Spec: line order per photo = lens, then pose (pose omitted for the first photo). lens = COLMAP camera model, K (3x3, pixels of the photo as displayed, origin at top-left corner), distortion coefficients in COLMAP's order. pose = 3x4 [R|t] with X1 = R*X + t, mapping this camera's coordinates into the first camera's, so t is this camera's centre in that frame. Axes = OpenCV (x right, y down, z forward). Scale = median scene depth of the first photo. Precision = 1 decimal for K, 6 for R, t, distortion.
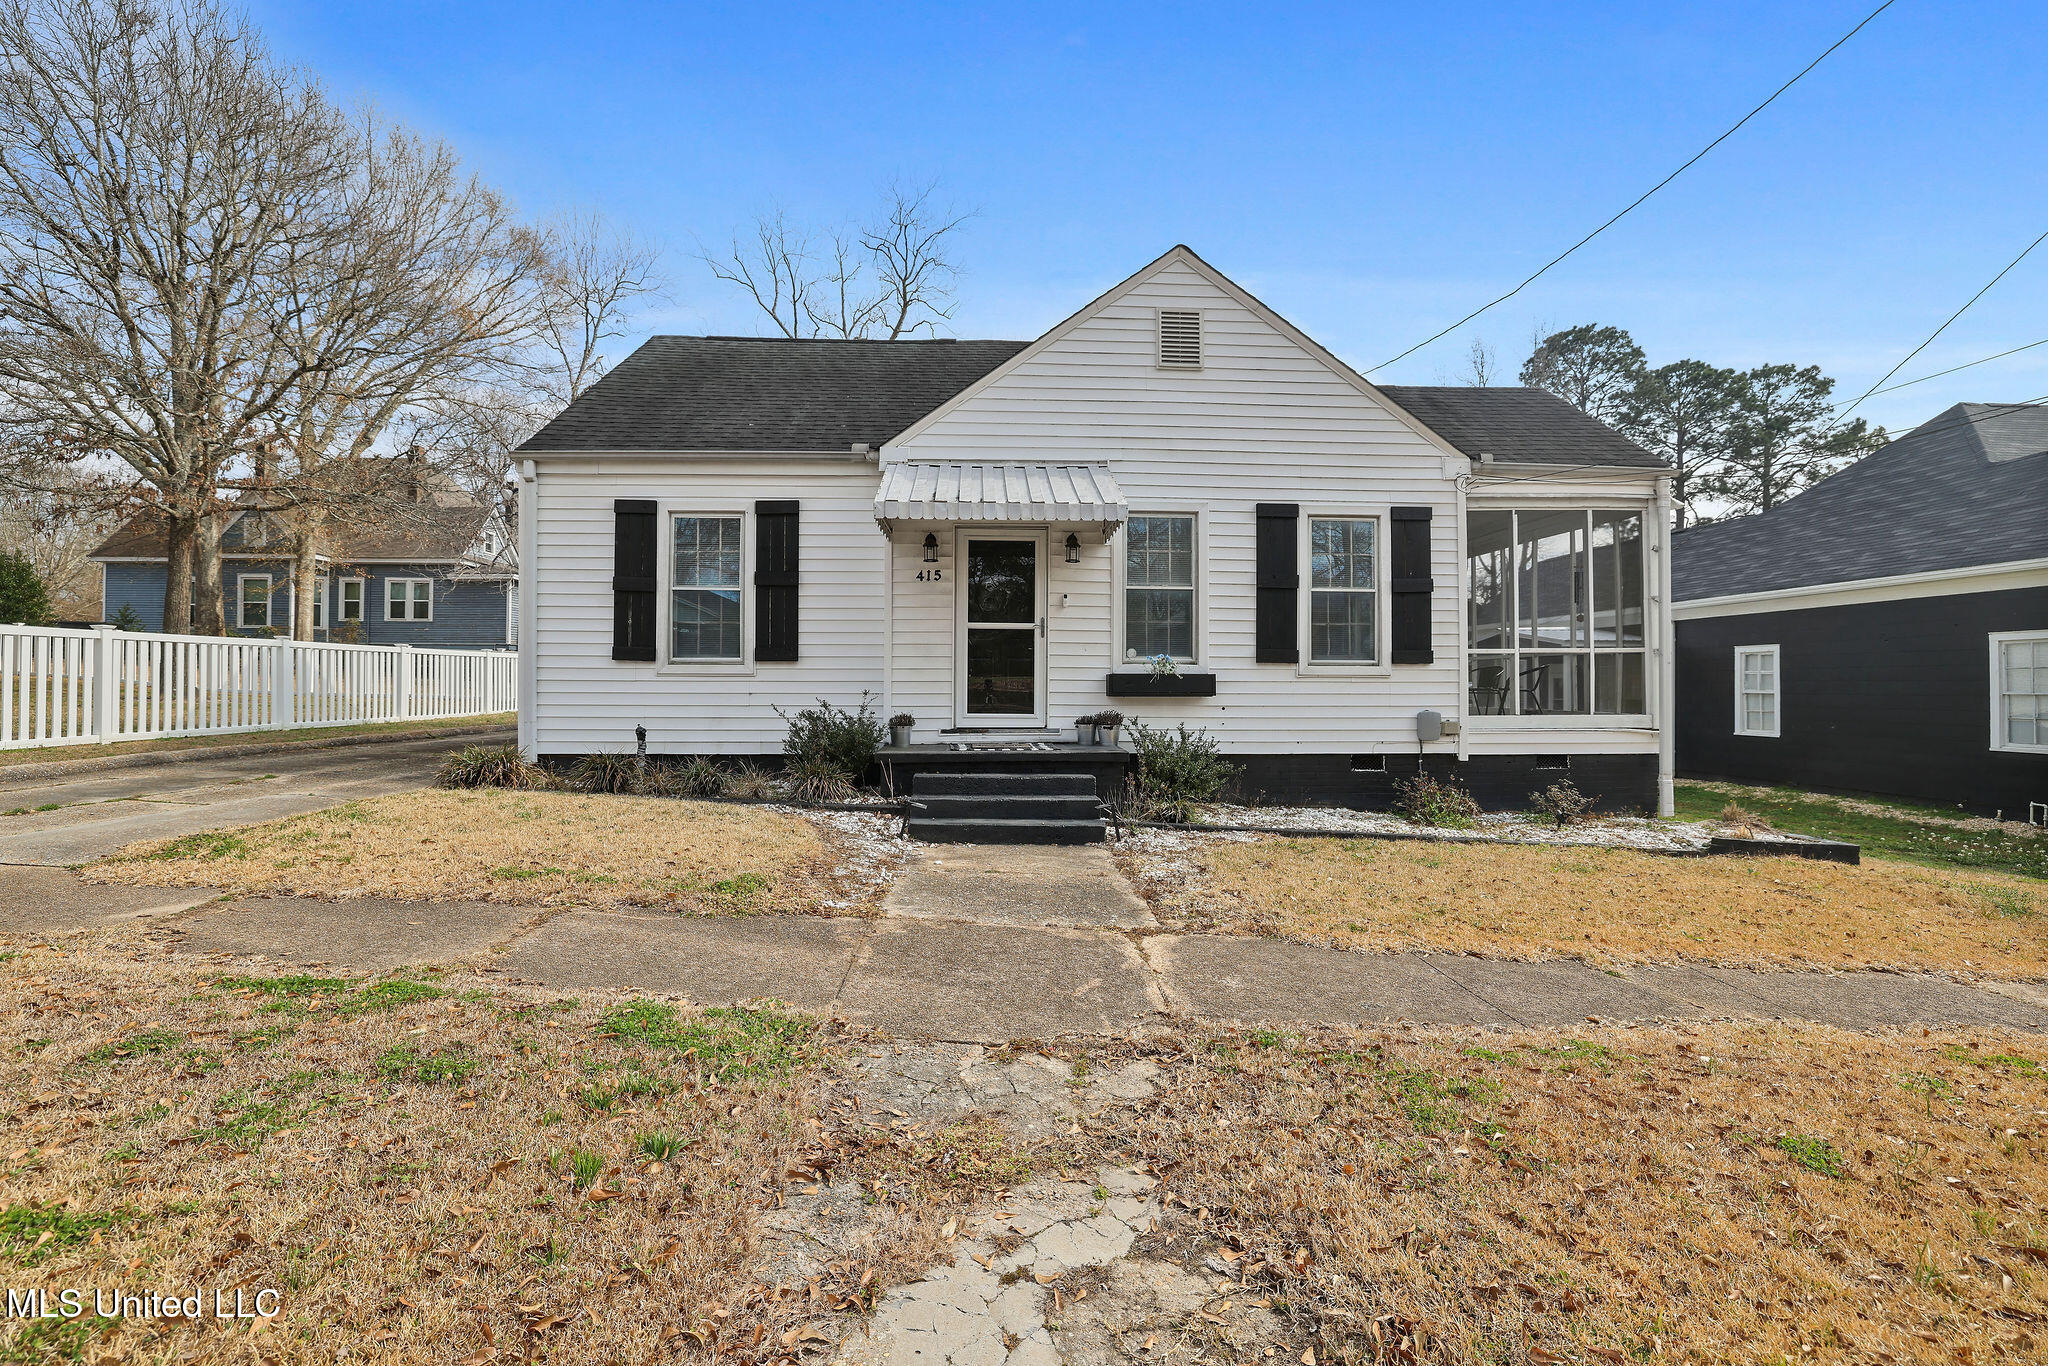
lens RADIAL K [[875.0, 0, 1026.7], [0, 875.0, 682.6], [0, 0, 1]] dist [-0.022403, 0.000986]
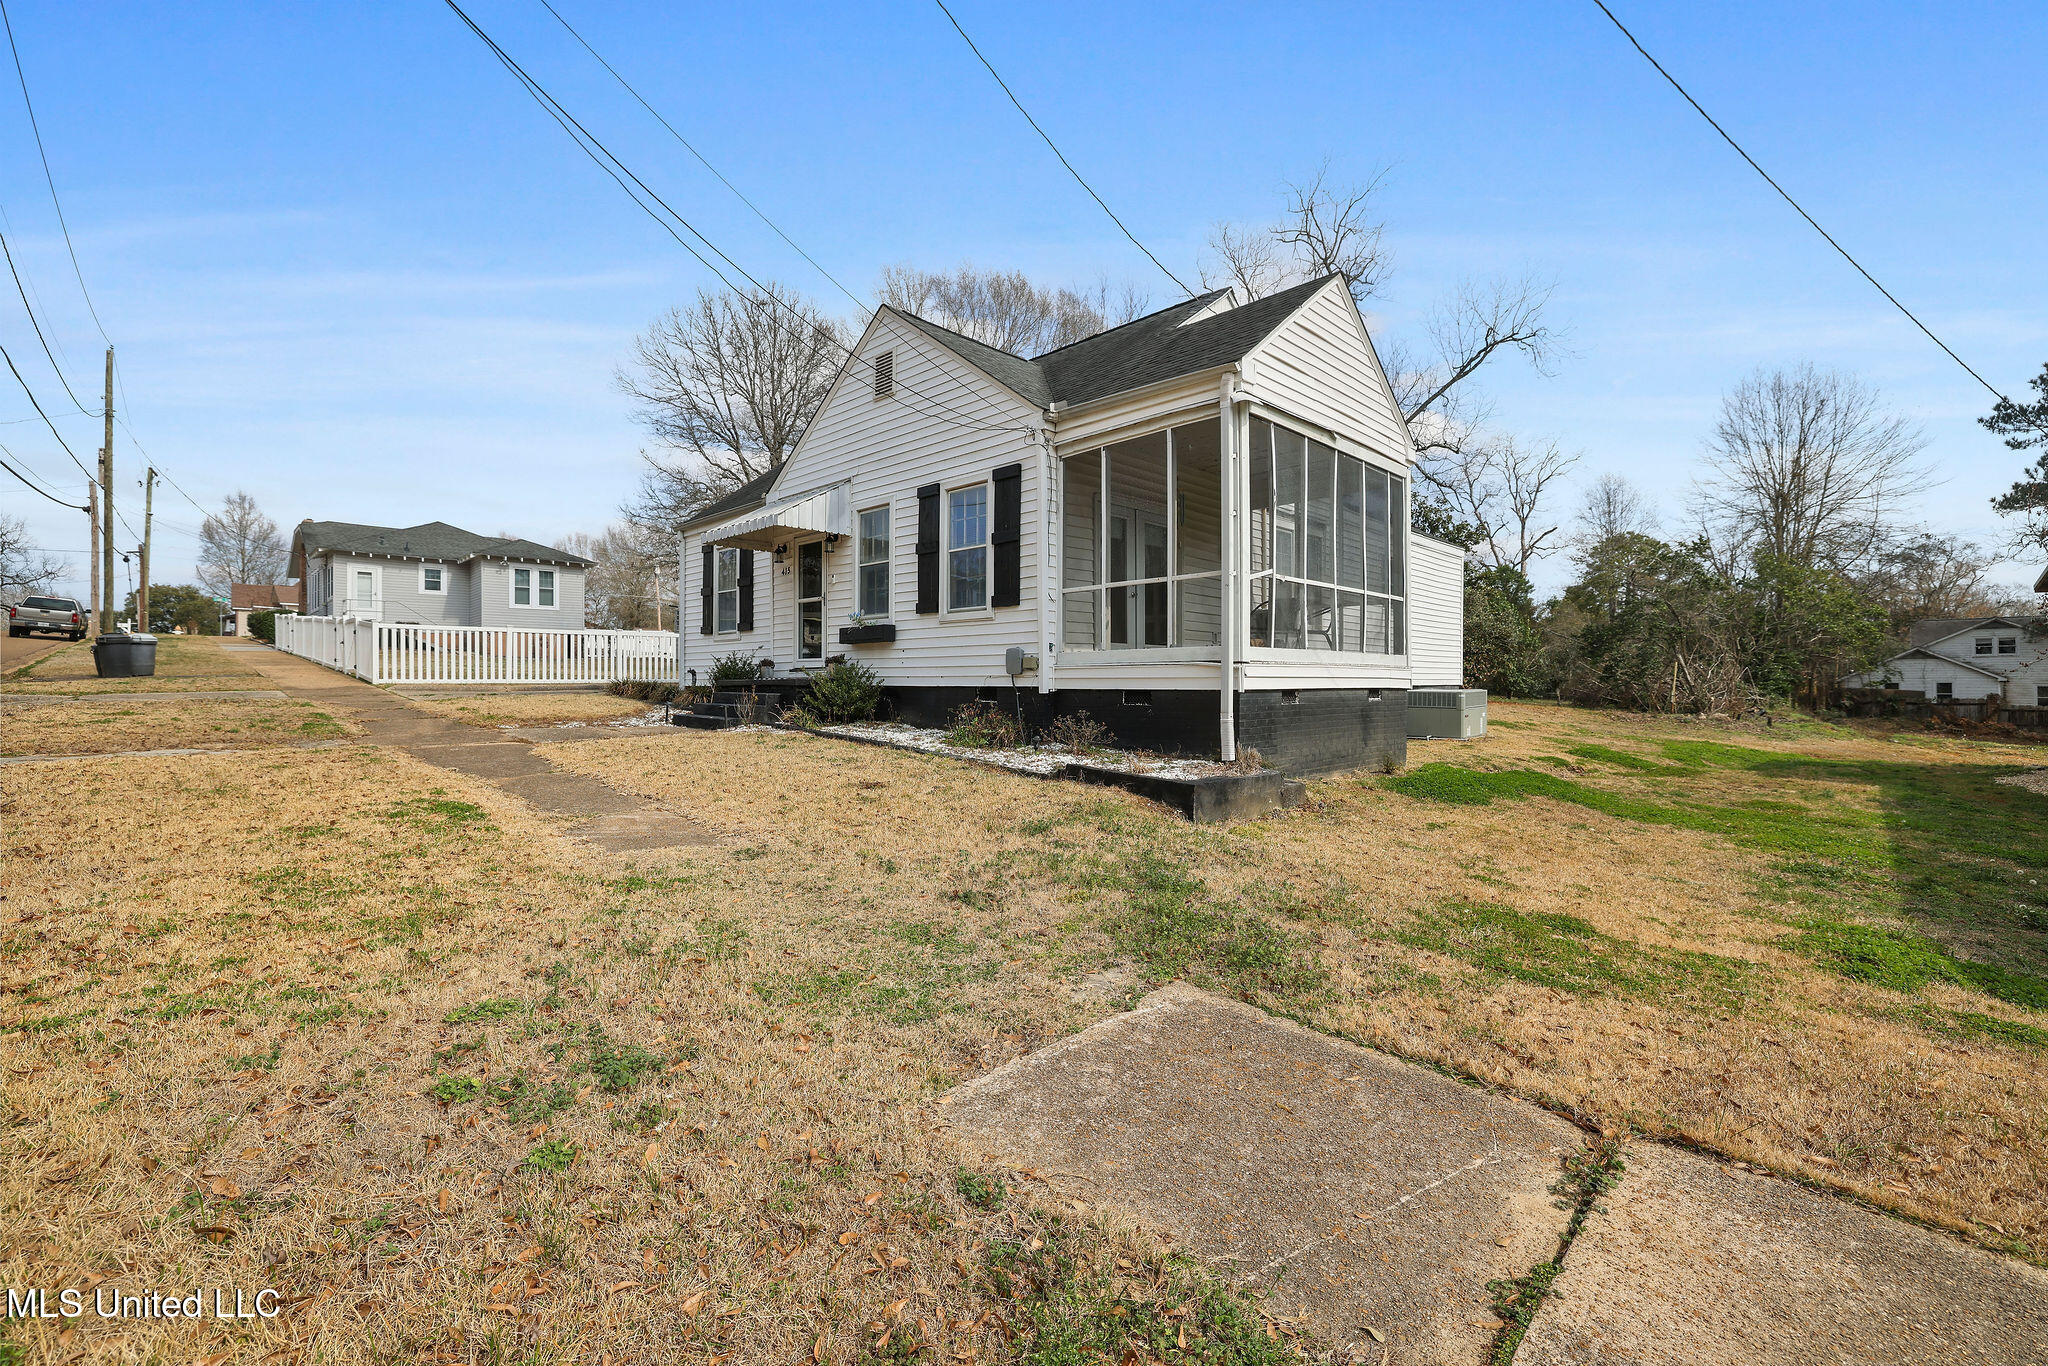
lens RADIAL K [[875.0, 0, 1024.8], [0, 875.0, 676.5], [0, 0, 1]] dist [-0.022403, 0.000986]
pose [[0.671046, -0.009541, -0.741354, 1.316226], [0.006099, 0.999954, -0.007348, 0.078235], [0.741390, 0.000409, 0.671074, 0.270269]]
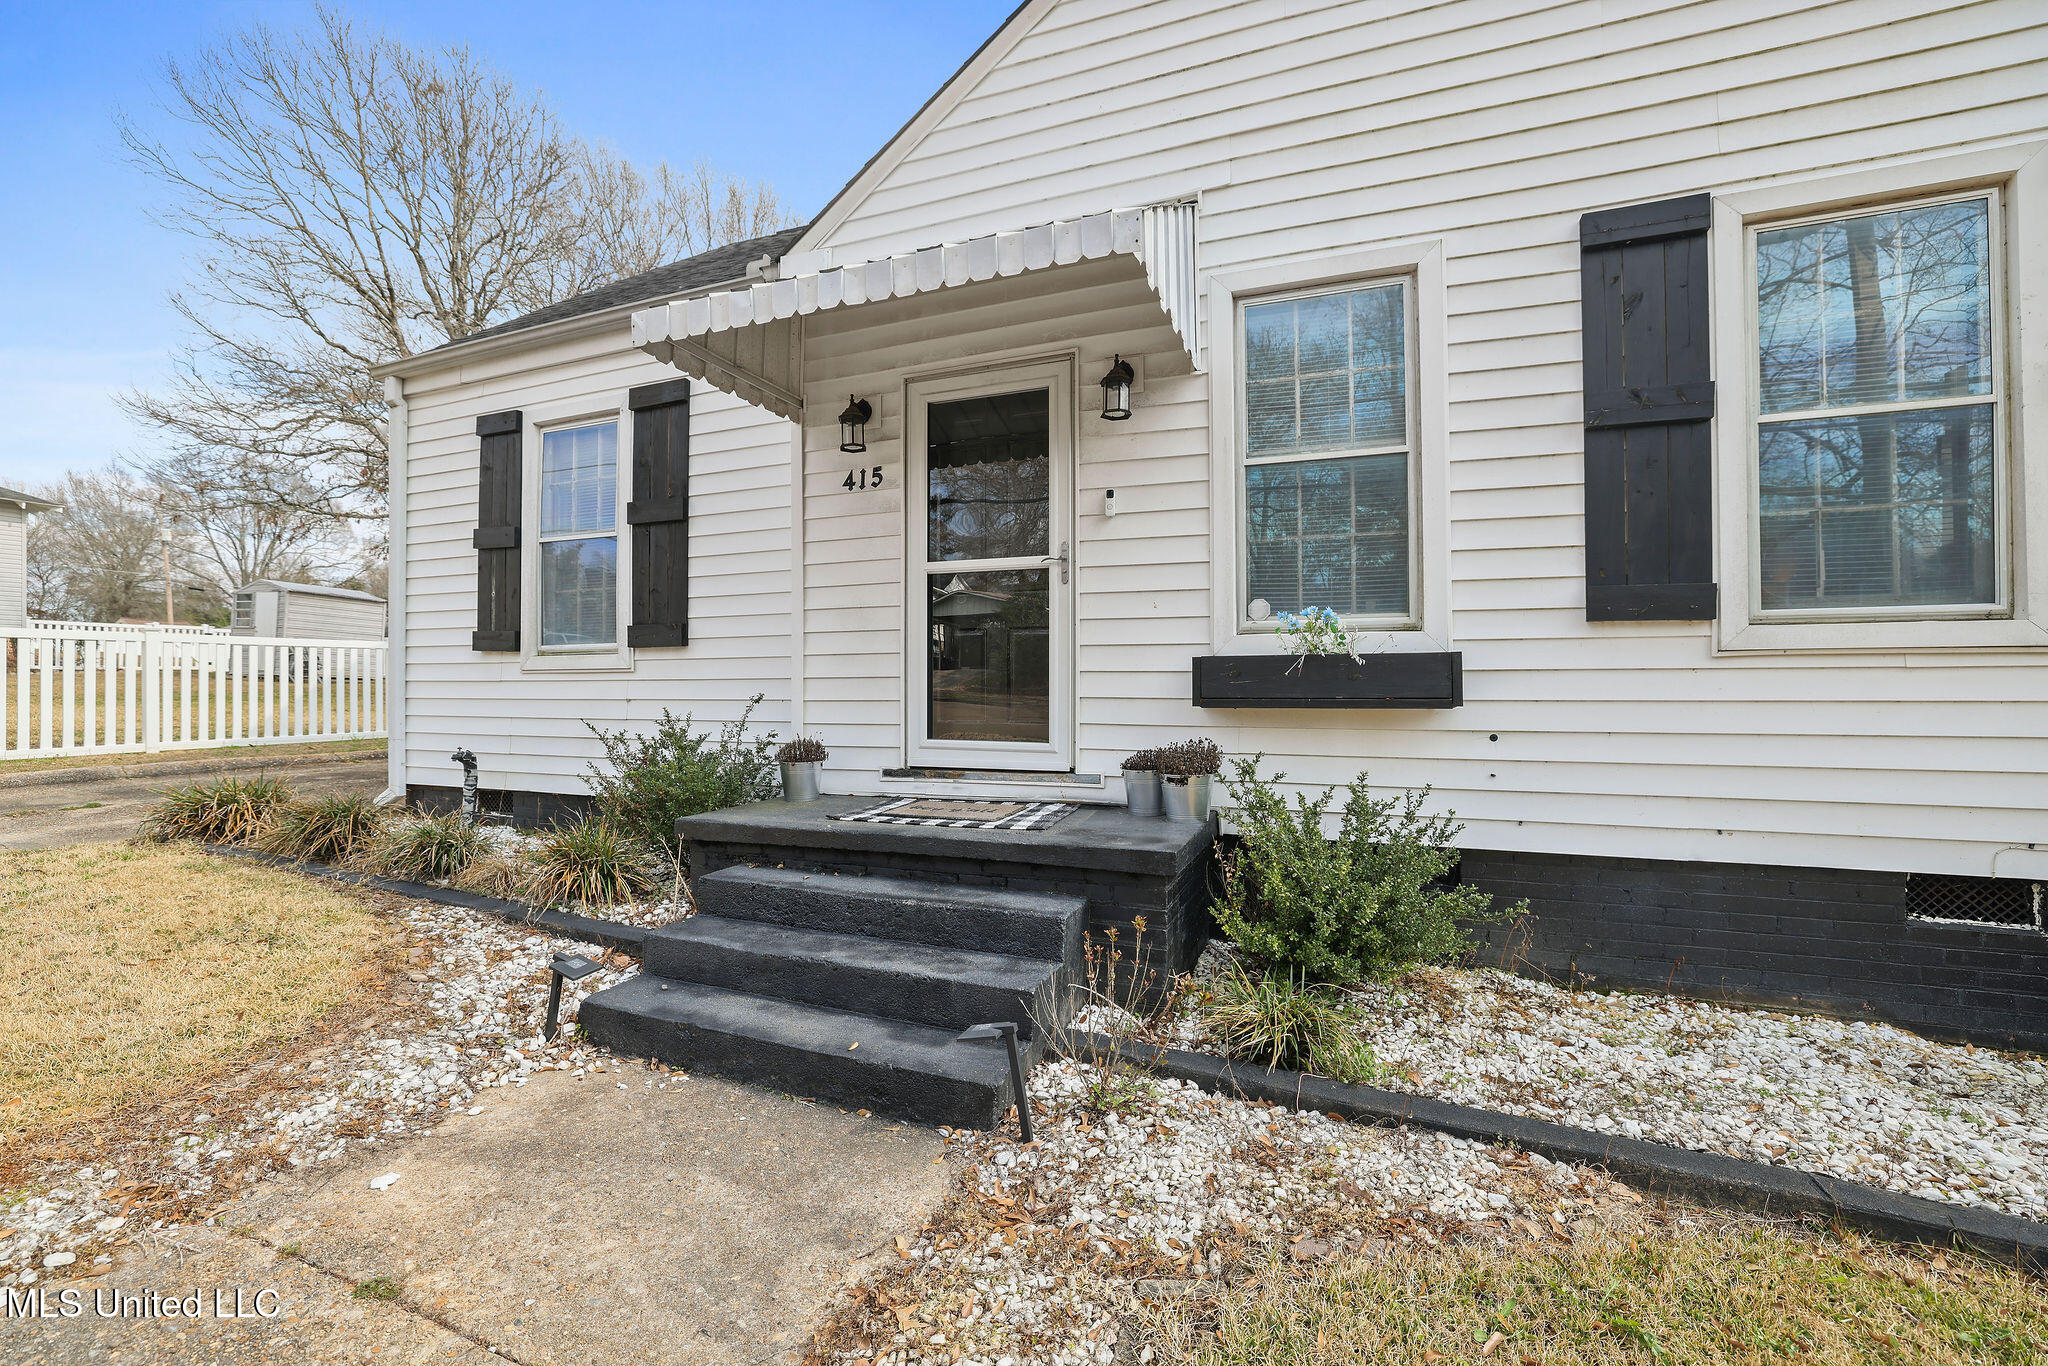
lens RADIAL K [[875.0, 0, 1026.2], [0, 875.0, 675.9], [0, 0, 1]] dist [-0.022403, 0.000986]
pose [[0.910216, -0.010805, -0.413992, 0.197062], [0.006235, 0.999904, -0.012390, 0.004708], [0.414086, 0.008697, 0.910196, 0.553283]]
